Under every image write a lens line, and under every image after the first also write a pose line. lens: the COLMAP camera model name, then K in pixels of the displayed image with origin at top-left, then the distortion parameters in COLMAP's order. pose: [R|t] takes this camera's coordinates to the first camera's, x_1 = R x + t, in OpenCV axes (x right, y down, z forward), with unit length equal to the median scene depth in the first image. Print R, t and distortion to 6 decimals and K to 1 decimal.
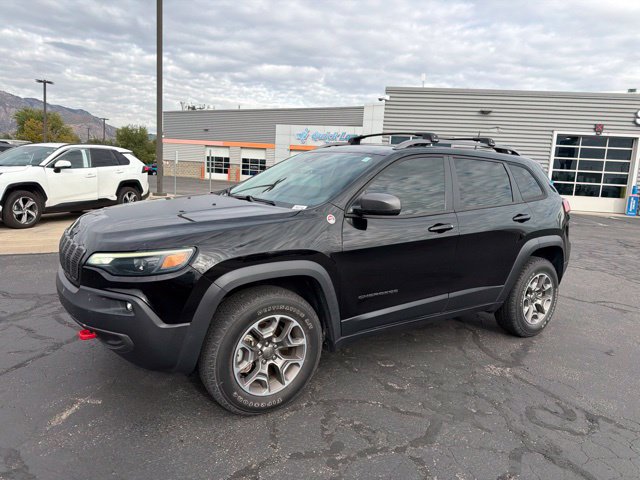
lens RADIAL K [[451.0, 0, 318.2], [0, 451.0, 242.0], [0, 0, 1]] dist [0.029825, -0.032624]
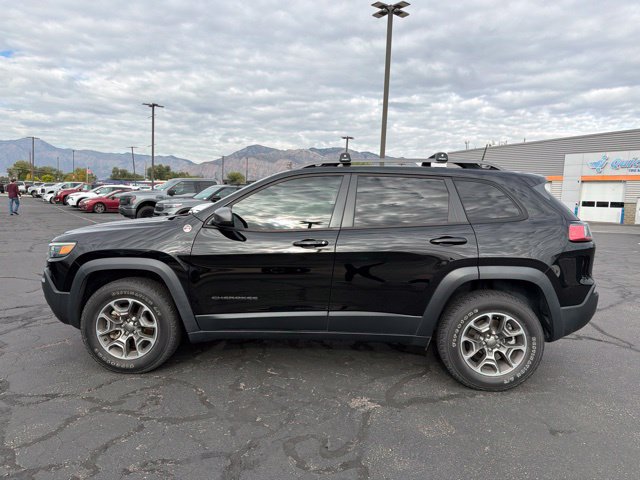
lens RADIAL K [[449.0, 0, 323.9], [0, 449.0, 245.0], [0, 0, 1]] dist [0.035133, -0.038650]
pose [[0.796856, 0.035914, -0.603100, 0.717304], [-0.081923, 0.995435, -0.048964, 0.014230], [0.598589, 0.088425, 0.796161, 0.168914]]
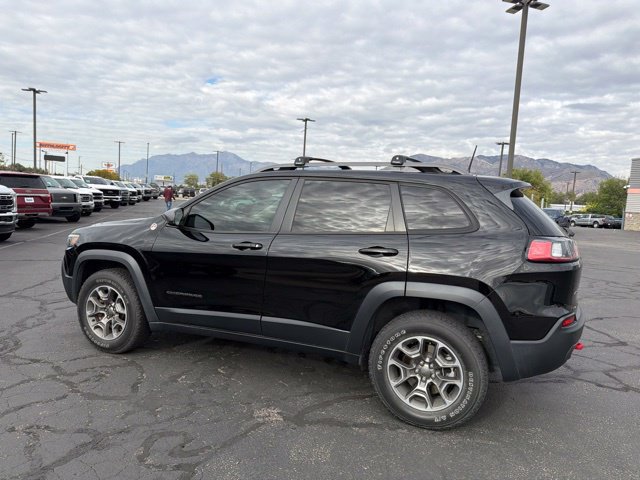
lens RADIAL K [[449.9, 0, 320.0], [0, 449.9, 240.0], [0, 0, 1]] dist [0.041432, -0.040017]
pose [[0.539202, 0.049876, -0.840698, 0.965604], [-0.153335, 0.987374, -0.039767, -0.024341], [0.828100, 0.150351, 0.540041, 0.460967]]
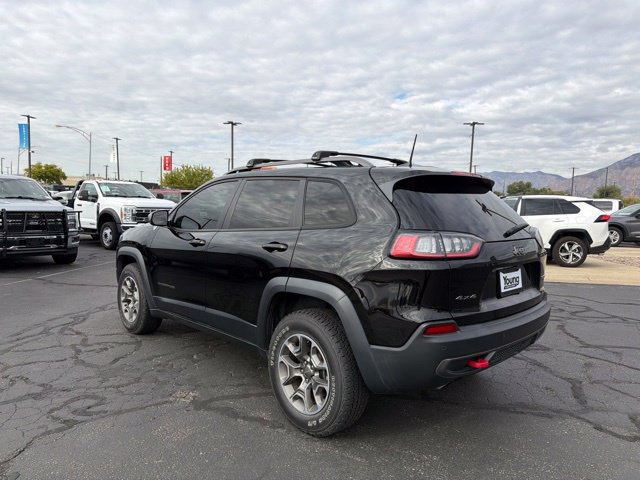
lens RADIAL K [[450.2, 0, 315.2], [0, 450.2, 227.2], [0, 0, 1]] dist [0.037908, -0.038829]
pose [[0.156434, 0.002860, -0.987684, 1.138251], [-0.168956, 0.985334, -0.023907, -0.073595], [0.973130, 0.170615, 0.154623, 0.873630]]
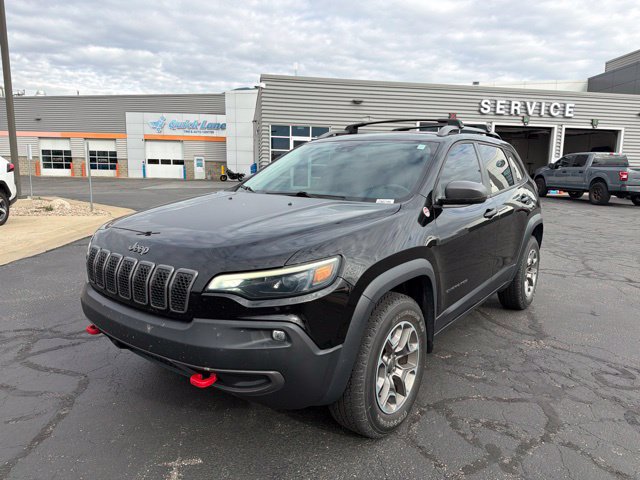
lens RADIAL K [[459.8, 0, 316.5], [0, 459.8, 232.2], [0, 0, 1]] dist [0.003015, -0.004287]
pose [[0.948604, -0.079382, 0.306349, -0.325751], [0.079432, 0.996764, 0.012326, -0.026094], [-0.306336, 0.012642, 0.951840, 0.107278]]
